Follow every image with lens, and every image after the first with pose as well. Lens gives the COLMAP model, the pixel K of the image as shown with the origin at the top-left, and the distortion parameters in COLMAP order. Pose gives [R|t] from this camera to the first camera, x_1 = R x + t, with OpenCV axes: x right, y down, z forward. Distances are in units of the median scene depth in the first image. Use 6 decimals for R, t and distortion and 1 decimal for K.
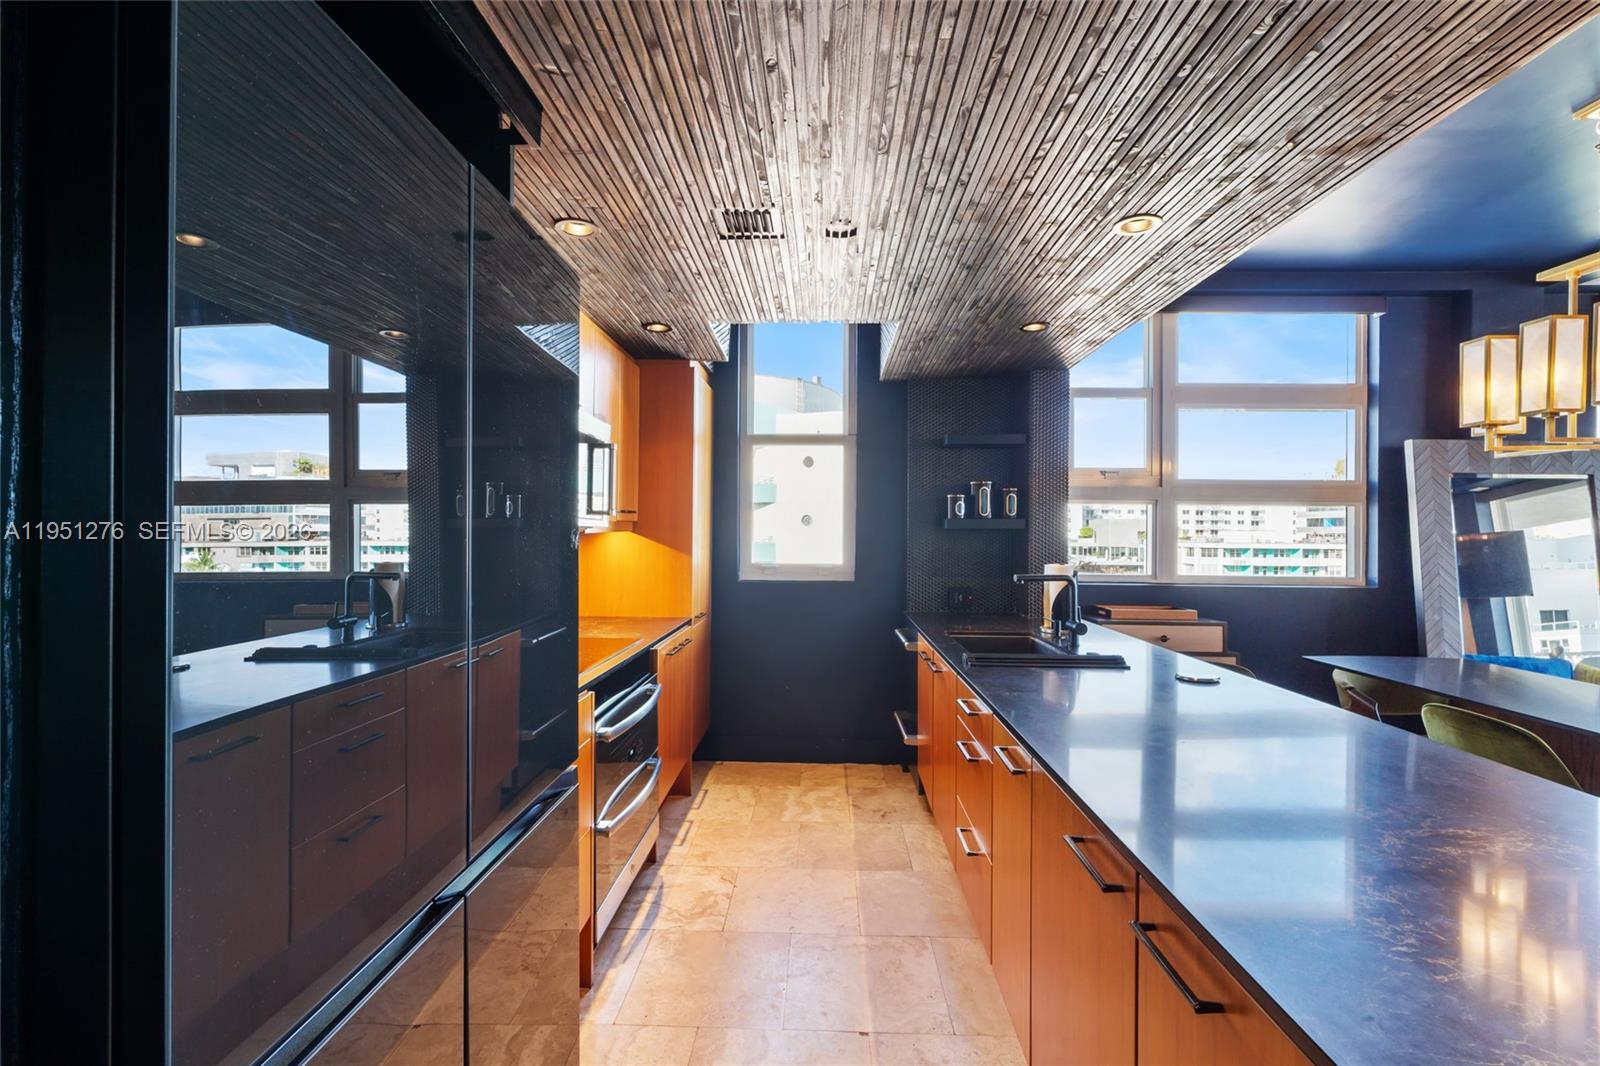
lens RADIAL K [[705.4, 0, 800.7], [0, 705.4, 533.2], [0, 0, 1]] dist [-0.000985, 0.000142]
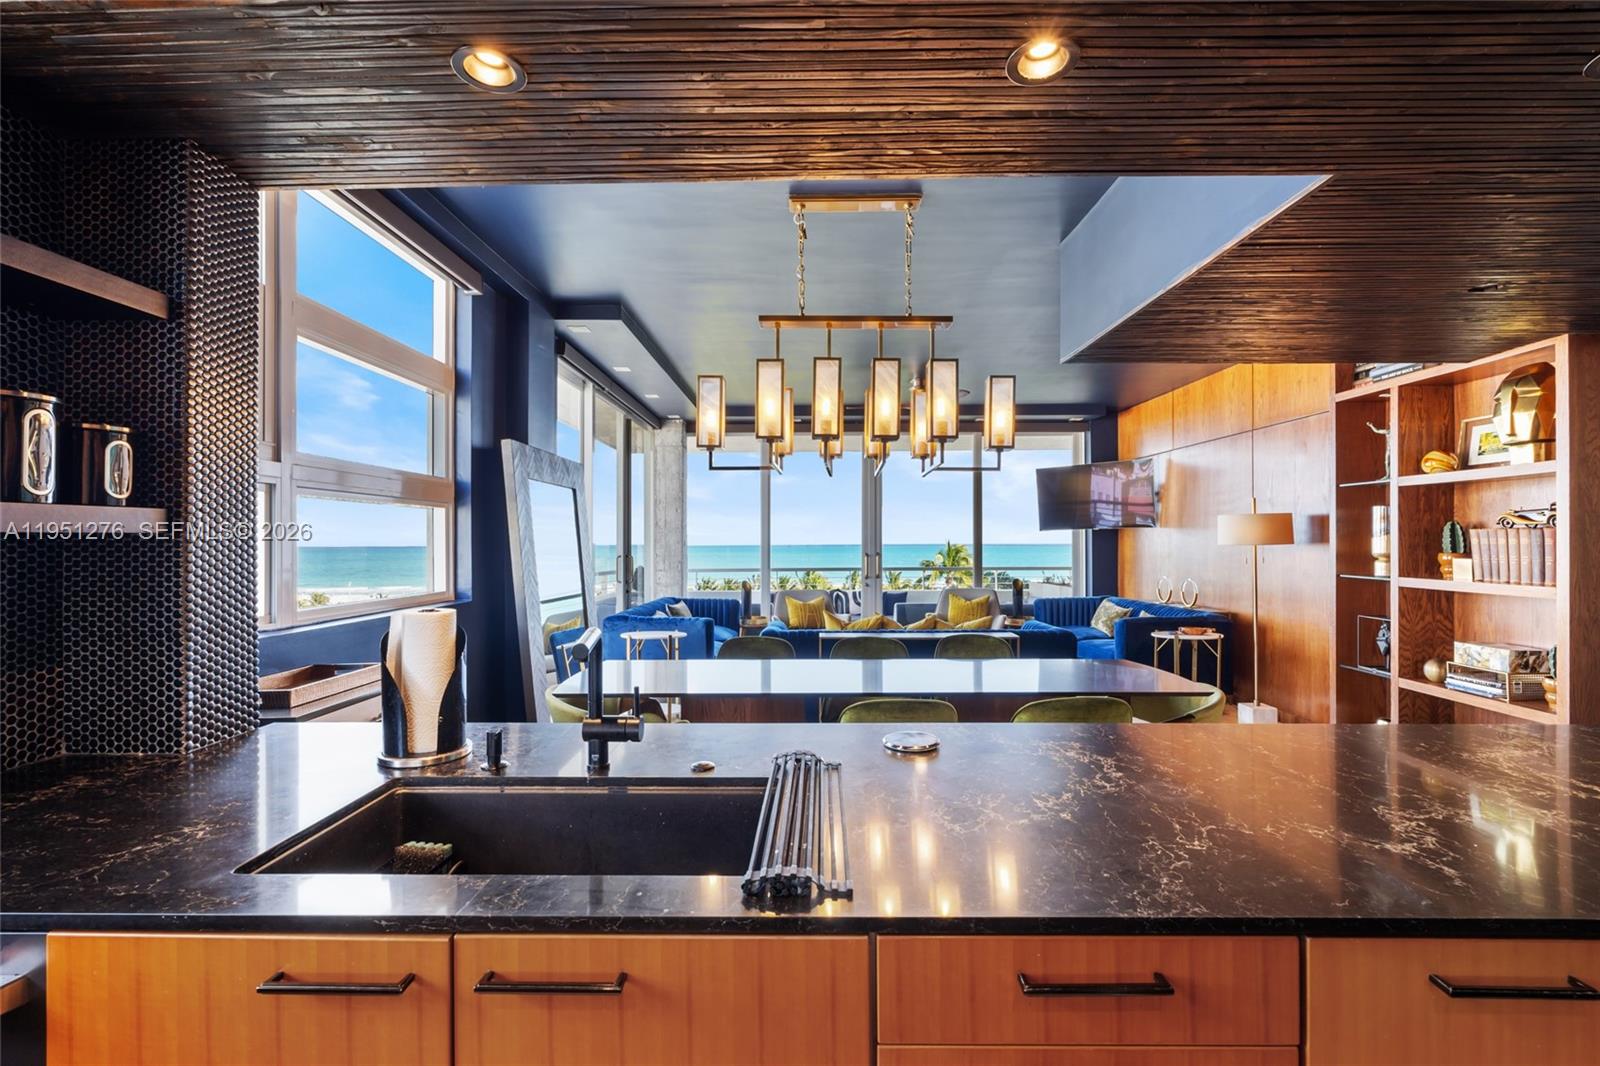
lens RADIAL K [[705.4, 0, 800.7], [0, 705.4, 533.2], [0, 0, 1]] dist [-0.000985, 0.000142]
pose [[-0.024945, 0.001745, 0.999687, -0.079103], [0.005414, 0.999984, -0.001611, -0.004228], [-0.999674, 0.005373, -0.024954, 0.621527]]
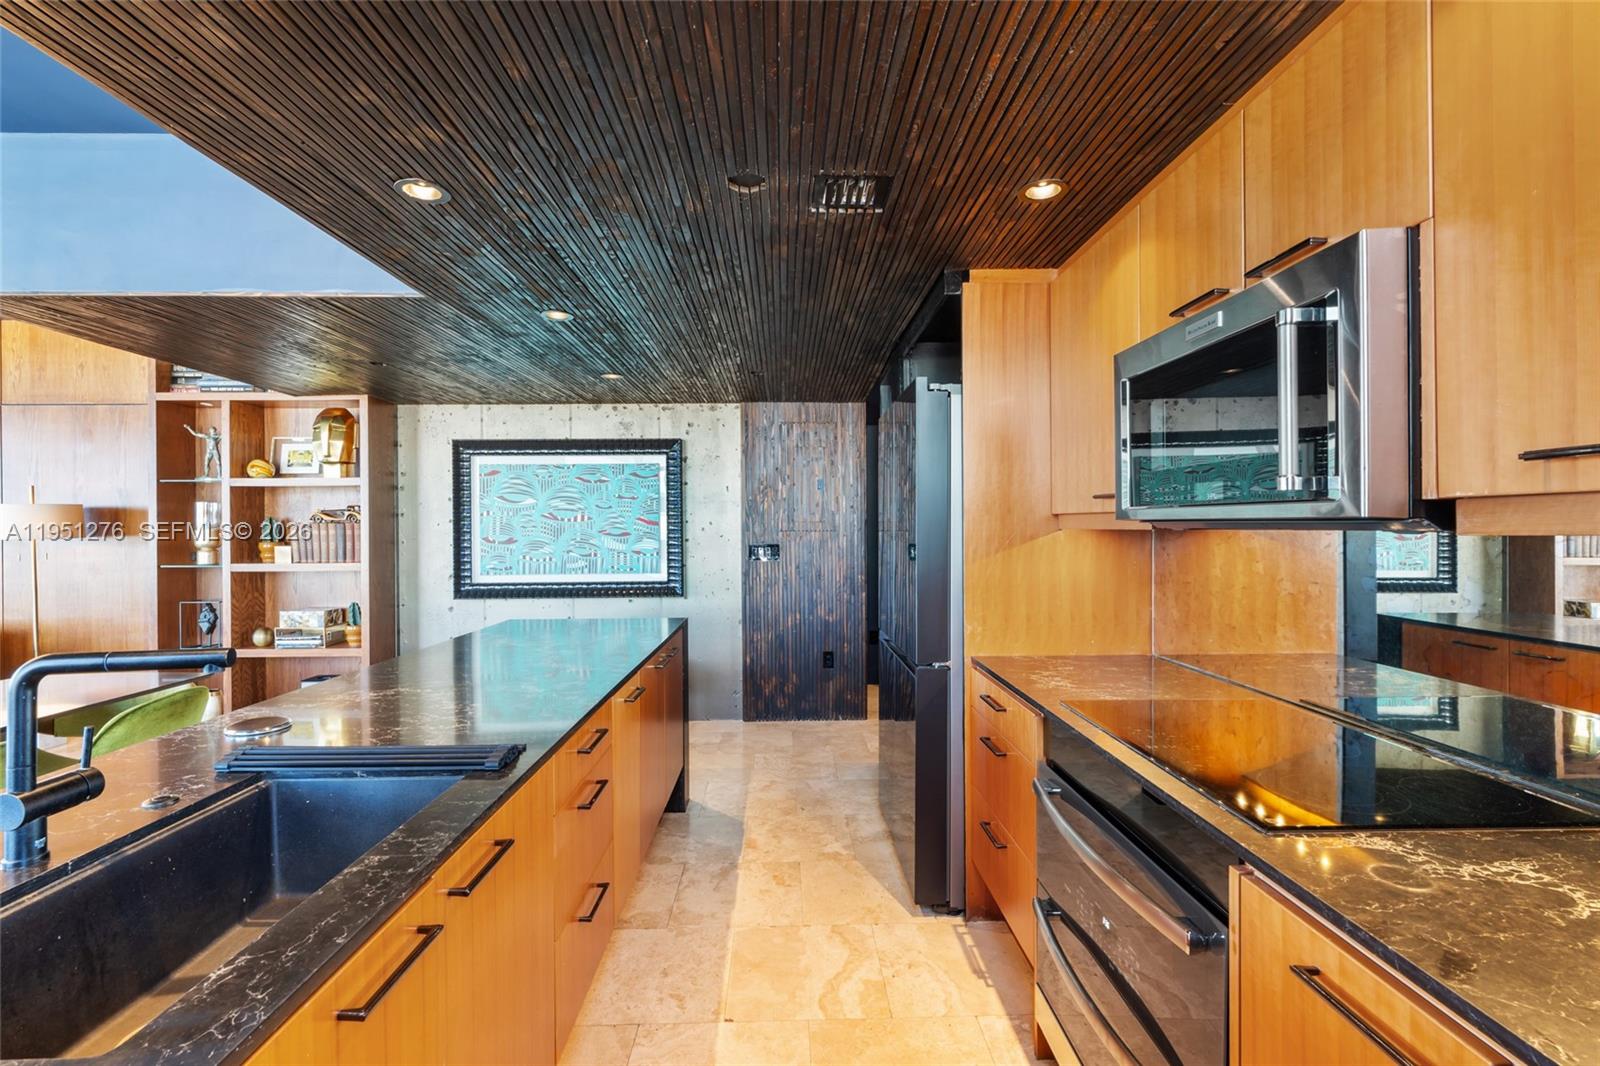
lens RADIAL K [[705.4, 0, 800.7], [0, 705.4, 533.2], [0, 0, 1]] dist [-0.000985, 0.000142]
pose [[-0.998100, -0.000288, -0.061612, 0.028831], [-0.001041, 0.999925, 0.012189, -0.005198], [0.061604, 0.012230, -0.998026, 0.988661]]
